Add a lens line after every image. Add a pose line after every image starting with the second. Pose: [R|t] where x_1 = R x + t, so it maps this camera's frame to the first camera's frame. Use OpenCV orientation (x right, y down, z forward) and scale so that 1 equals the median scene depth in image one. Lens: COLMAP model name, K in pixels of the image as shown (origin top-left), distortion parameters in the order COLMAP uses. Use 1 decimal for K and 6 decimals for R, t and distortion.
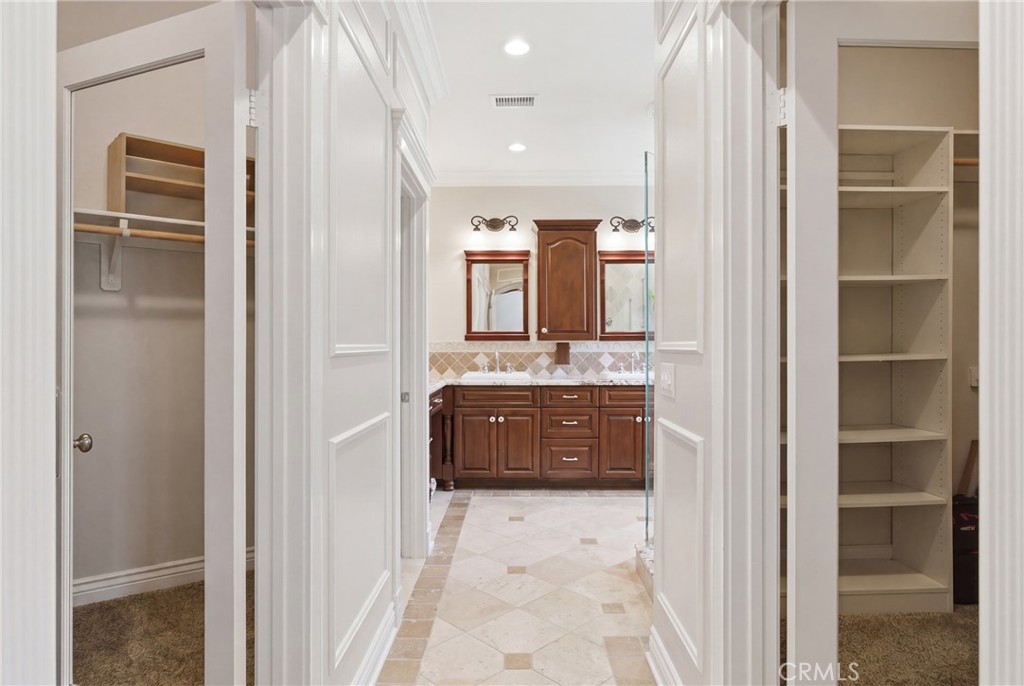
lens RADIAL K [[573.0, 0, 497.1], [0, 573.0, 341.7], [0, 0, 1]] dist [-0.000830, 0.000039]
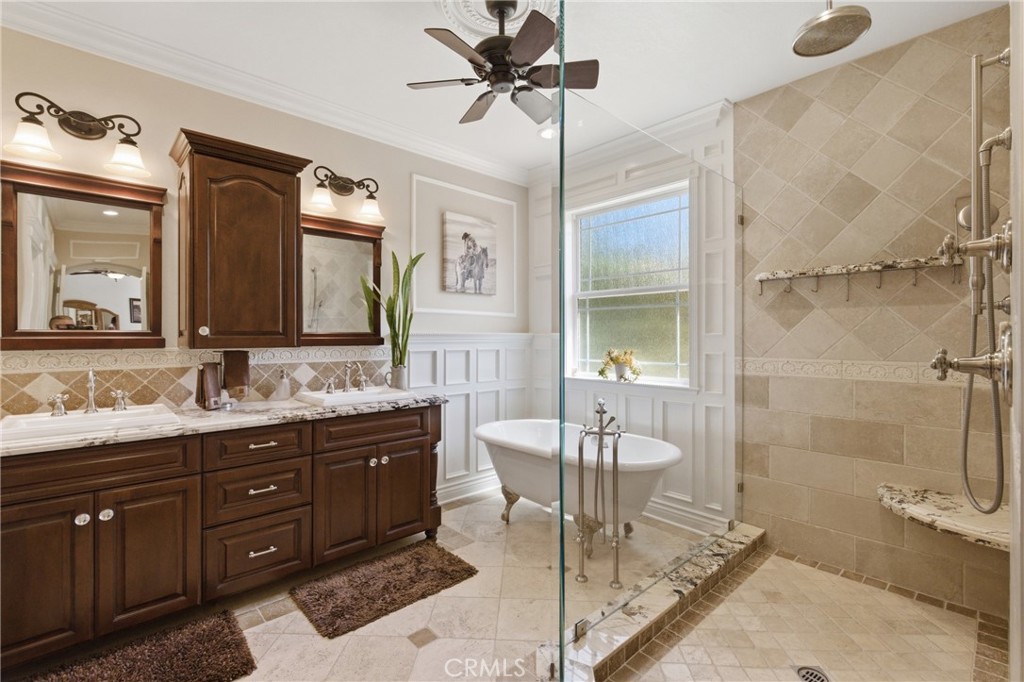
lens RADIAL K [[466.0, 0, 513.9], [0, 466.0, 336.4], [0, 0, 1]] dist [-0.002115, -0.000019]
pose [[0.714796, -0.000169, 0.699333, -0.019523], [-0.000512, 1.000000, 0.000765, -0.014182], [-0.699332, -0.000905, 0.714796, 0.438242]]
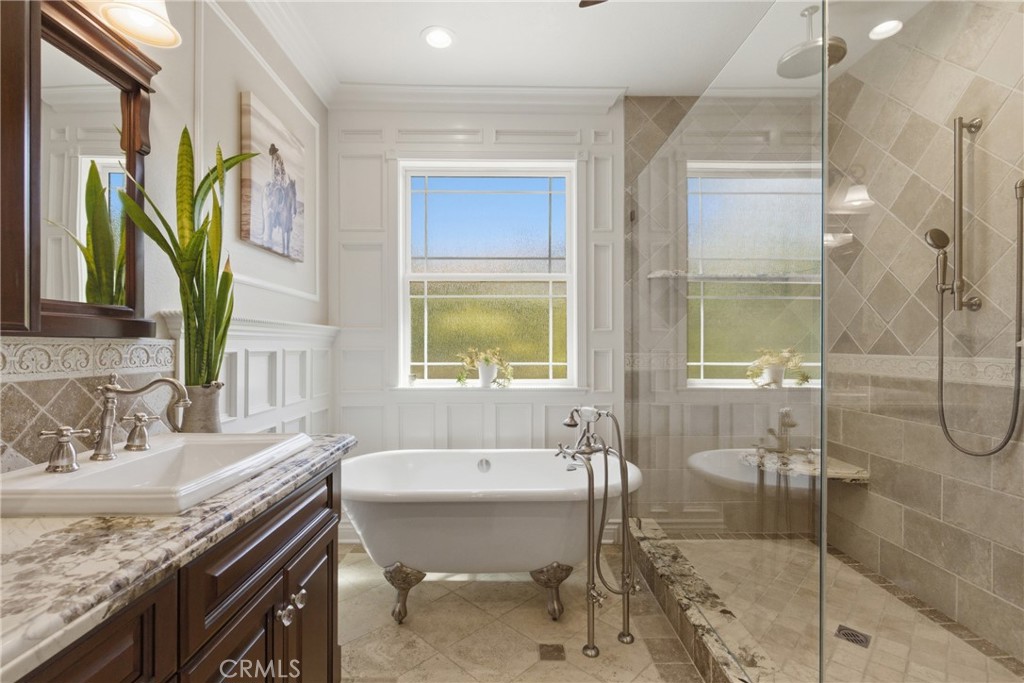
lens RADIAL K [[466.7, 0, 510.3], [0, 466.7, 346.3], [0, 0, 1]] dist [-0.000498, 0.000132]
pose [[-0.042373, -0.002509, 0.999099, 0.012487], [-0.002752, 0.999993, 0.002395, 0.001920], [-0.999098, -0.002648, -0.042380, 0.814479]]
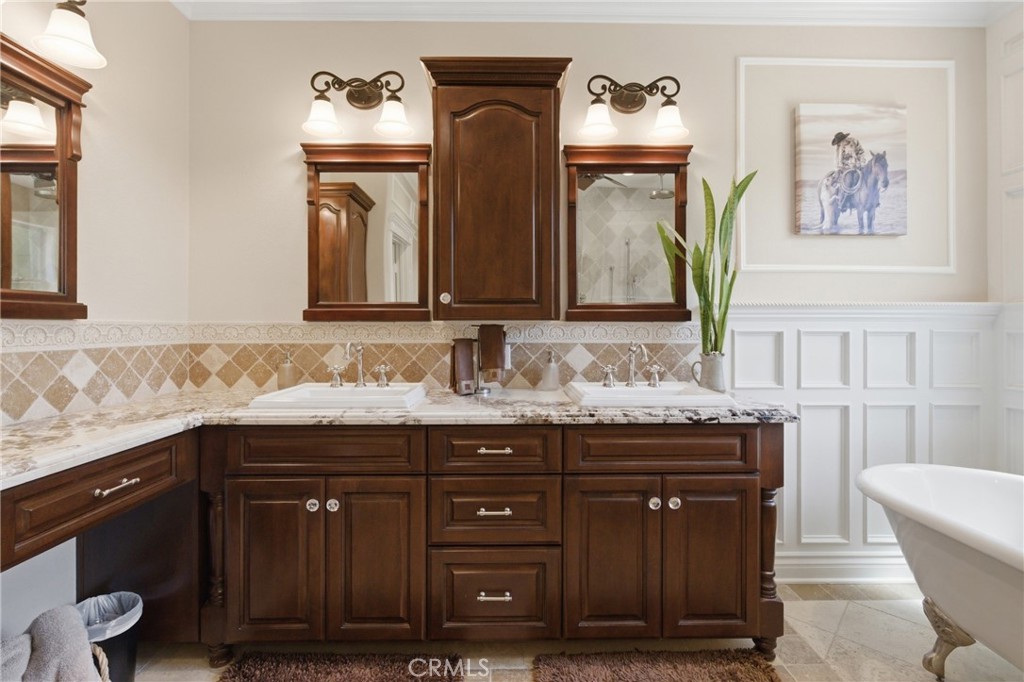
lens RADIAL K [[474.0, 0, 510.2], [0, 474.0, 322.8], [0, 0, 1]] dist [-0.001961, 0.000208]
pose [[0.999093, 0.000579, 0.042572, 0.112393], [-0.000385, 0.999990, -0.004564, 0.001738], [-0.042574, 0.004543, 0.999083, 0.587549]]
